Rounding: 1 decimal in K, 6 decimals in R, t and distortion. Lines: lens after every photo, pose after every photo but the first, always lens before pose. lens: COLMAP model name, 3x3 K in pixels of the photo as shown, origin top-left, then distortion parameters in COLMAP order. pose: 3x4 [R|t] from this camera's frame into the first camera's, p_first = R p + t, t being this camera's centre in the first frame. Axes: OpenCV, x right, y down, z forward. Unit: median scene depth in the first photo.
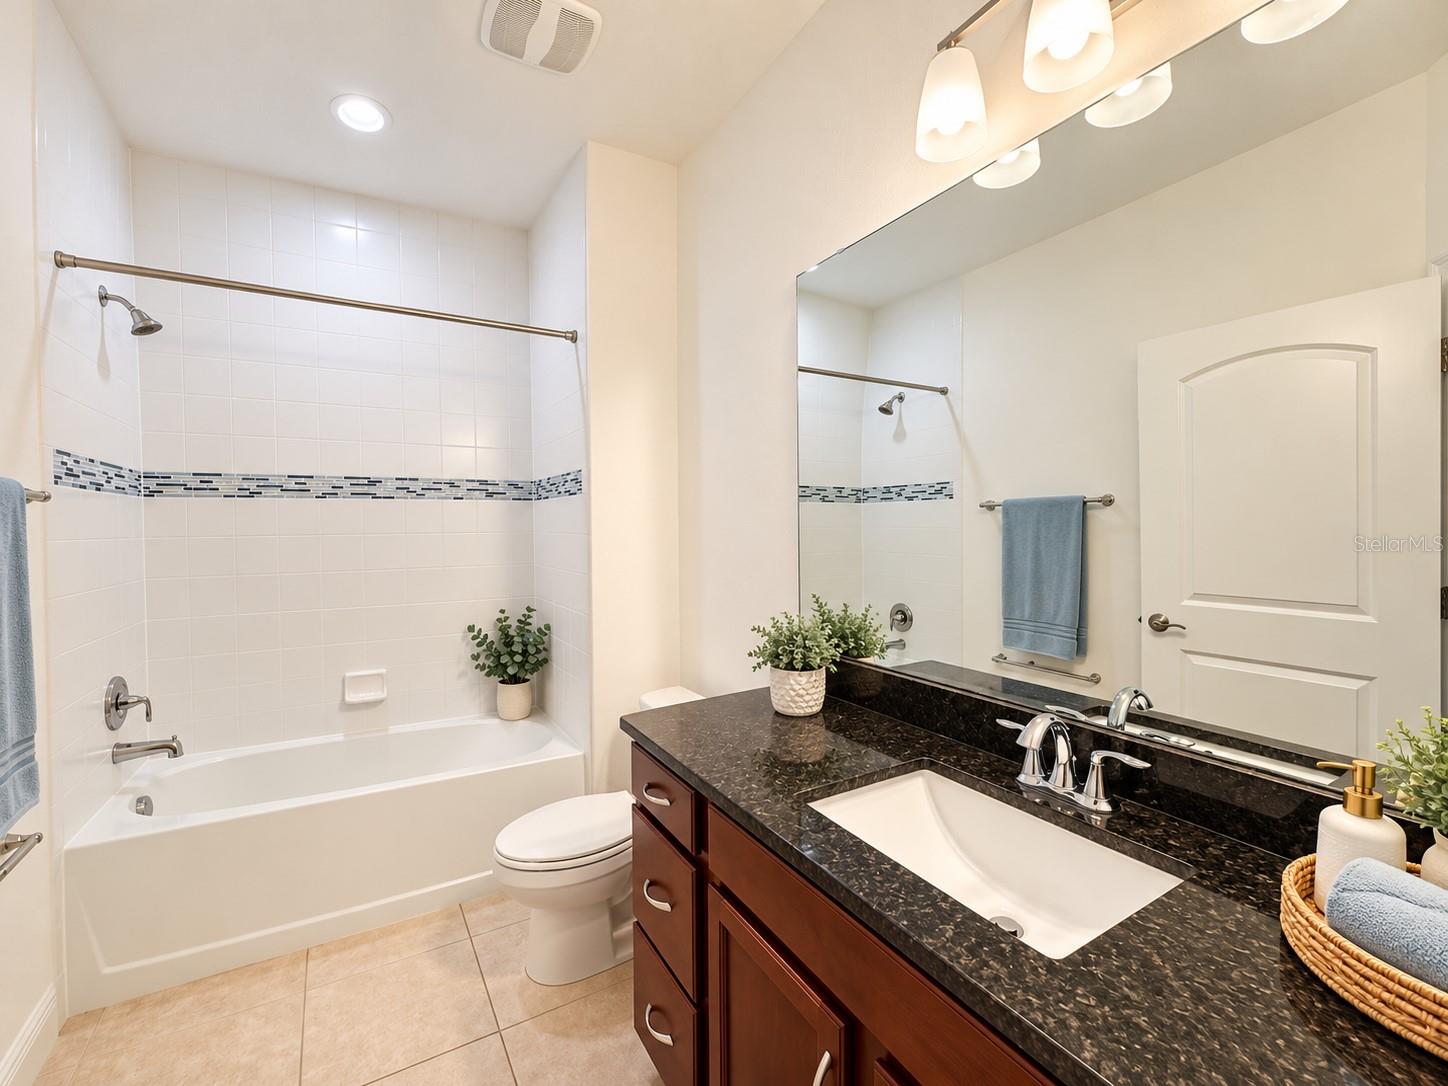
lens RADIAL K [[589.4, 0, 724.0], [0, 589.4, 543.0], [0, 0, 1]] dist [-0.001473, -0.000069]
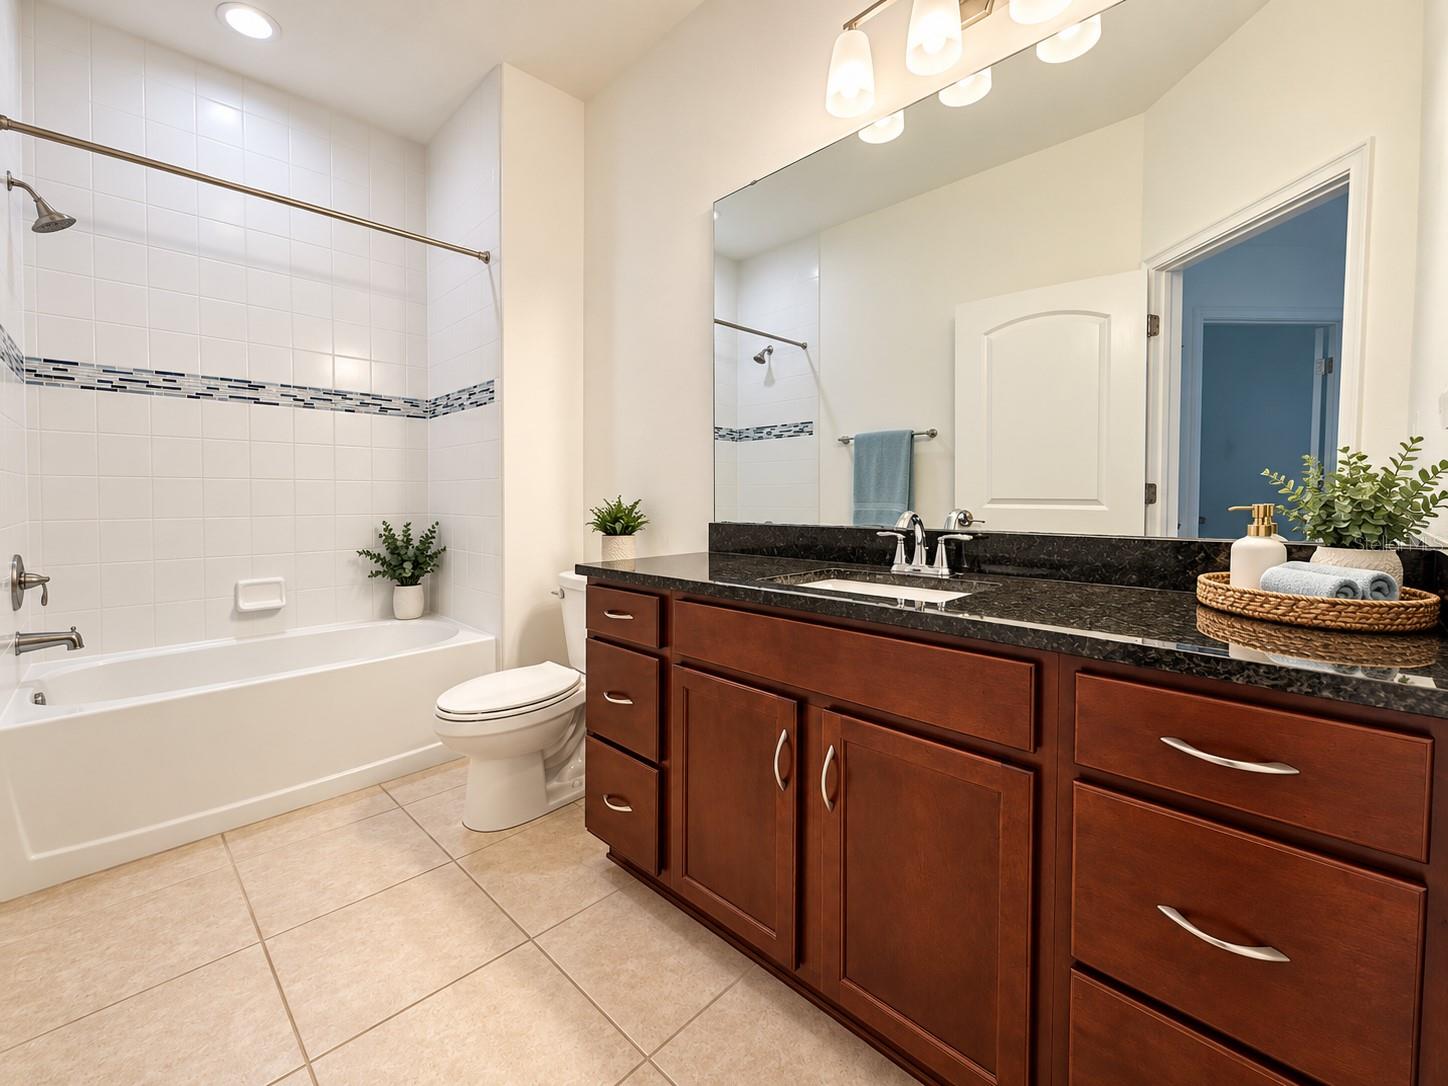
lens RADIAL K [[587.0, 0, 724.0], [0, 587.0, 543.0], [0, 0, 1]] dist [-0.014252, -0.000043]
pose [[0.967425, -0.011507, 0.252896, -0.103552], [0.003737, 0.999507, 0.031186, 0.124074], [-0.253130, -0.029225, 0.966991, -0.109630]]
